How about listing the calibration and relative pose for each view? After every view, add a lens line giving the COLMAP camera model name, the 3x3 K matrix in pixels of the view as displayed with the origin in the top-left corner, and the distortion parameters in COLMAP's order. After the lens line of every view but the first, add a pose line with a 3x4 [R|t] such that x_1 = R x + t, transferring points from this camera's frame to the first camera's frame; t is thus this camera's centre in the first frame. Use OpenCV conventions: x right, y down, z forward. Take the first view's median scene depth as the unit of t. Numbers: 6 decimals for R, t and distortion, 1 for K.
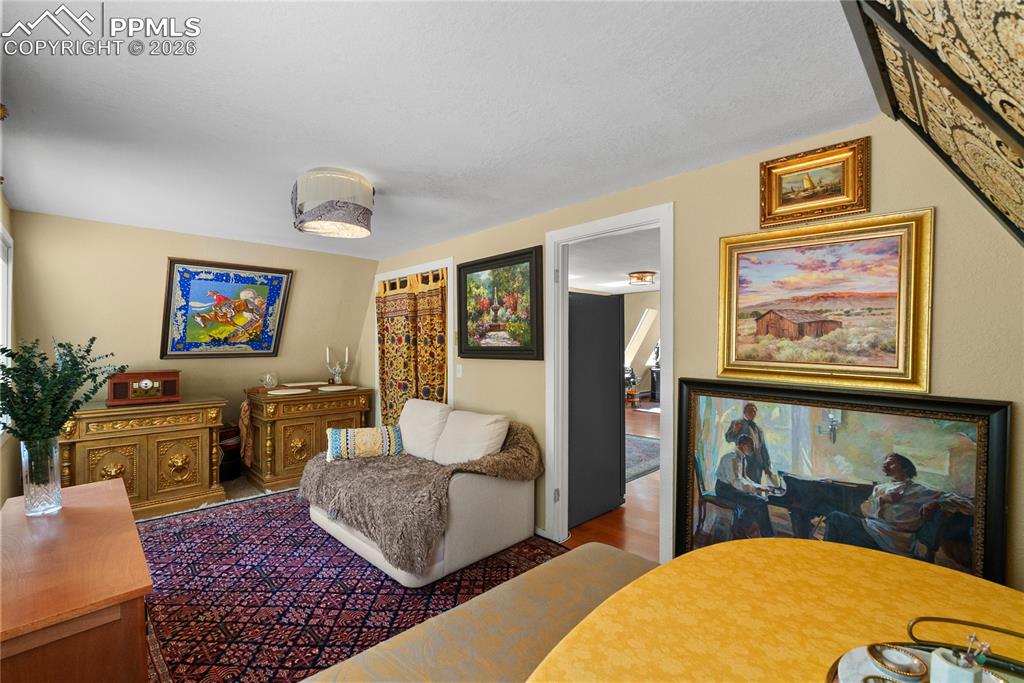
lens RADIAL K [[450.8, 0, 514.5], [0, 450.8, 344.2], [0, 0, 1]] dist [-0.002738, -0.000551]
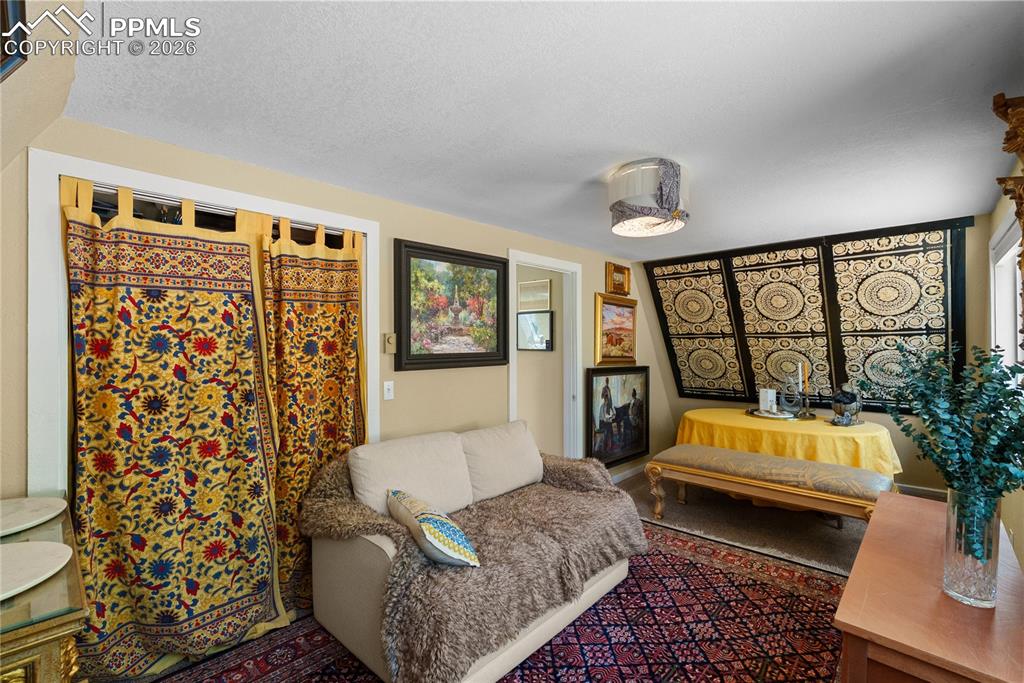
lens RADIAL K [[450.8, 0, 513.9], [0, 450.8, 345.2], [0, 0, 1]] dist [-0.002738, -0.000551]
pose [[-0.049420, 0.001141, 0.998777, -0.963803], [0.005104, 0.999987, -0.000890, -0.009645], [-0.998765, 0.005054, -0.049426, 0.977039]]
